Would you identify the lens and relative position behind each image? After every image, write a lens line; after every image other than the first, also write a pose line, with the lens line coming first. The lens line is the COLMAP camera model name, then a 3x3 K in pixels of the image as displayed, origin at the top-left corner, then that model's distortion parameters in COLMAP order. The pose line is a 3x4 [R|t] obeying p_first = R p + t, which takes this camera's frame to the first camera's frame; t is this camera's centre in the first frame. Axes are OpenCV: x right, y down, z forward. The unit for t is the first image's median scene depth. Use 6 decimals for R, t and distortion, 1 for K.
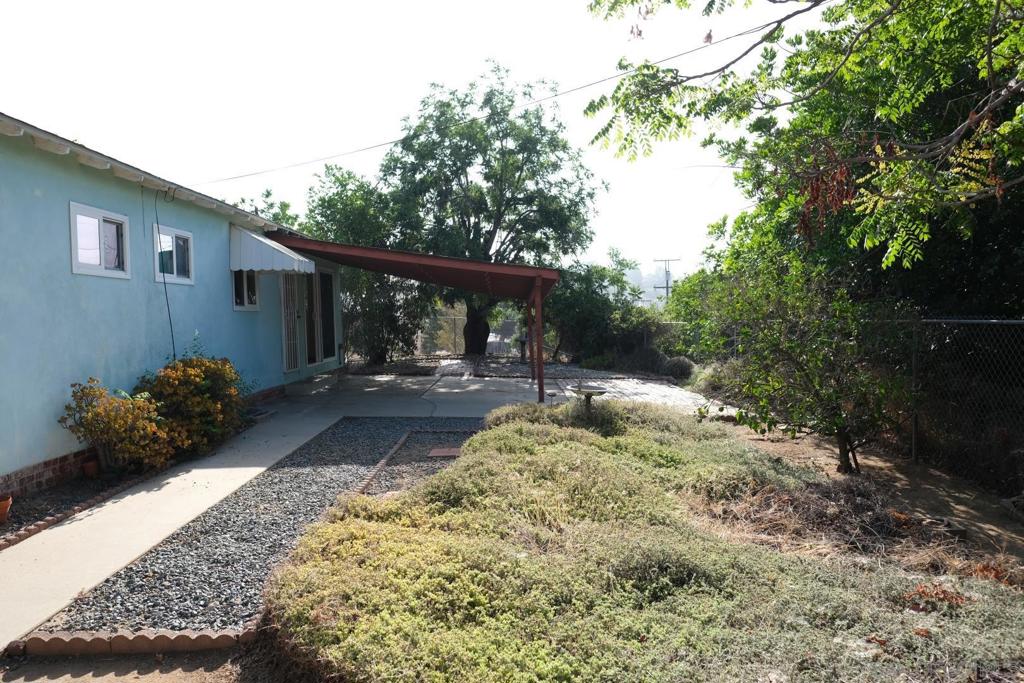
lens RADIAL K [[703.8, 0, 510.4], [0, 703.8, 339.2], [0, 0, 1]] dist [-0.007263, -0.000795]
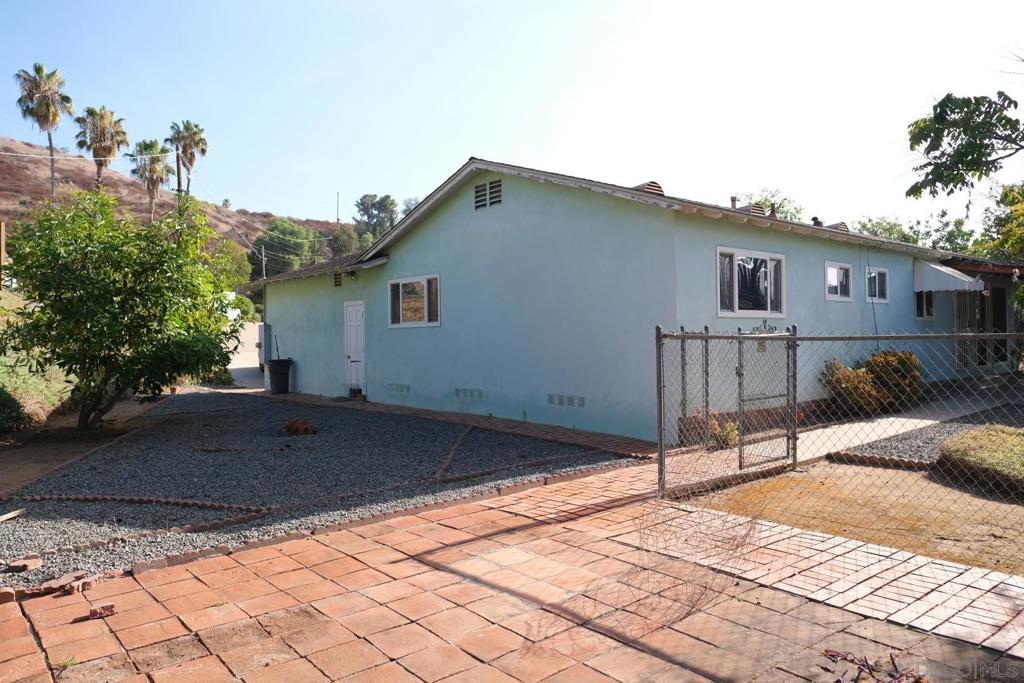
lens RADIAL K [[703.8, 0, 513.6], [0, 703.8, 337.6], [0, 0, 1]] dist [-0.007263, -0.000795]
pose [[0.640233, 0.014961, -0.768035, 0.164256], [-0.027115, 0.999627, -0.003131, 0.019317], [0.767702, 0.022830, 0.640400, -0.497749]]
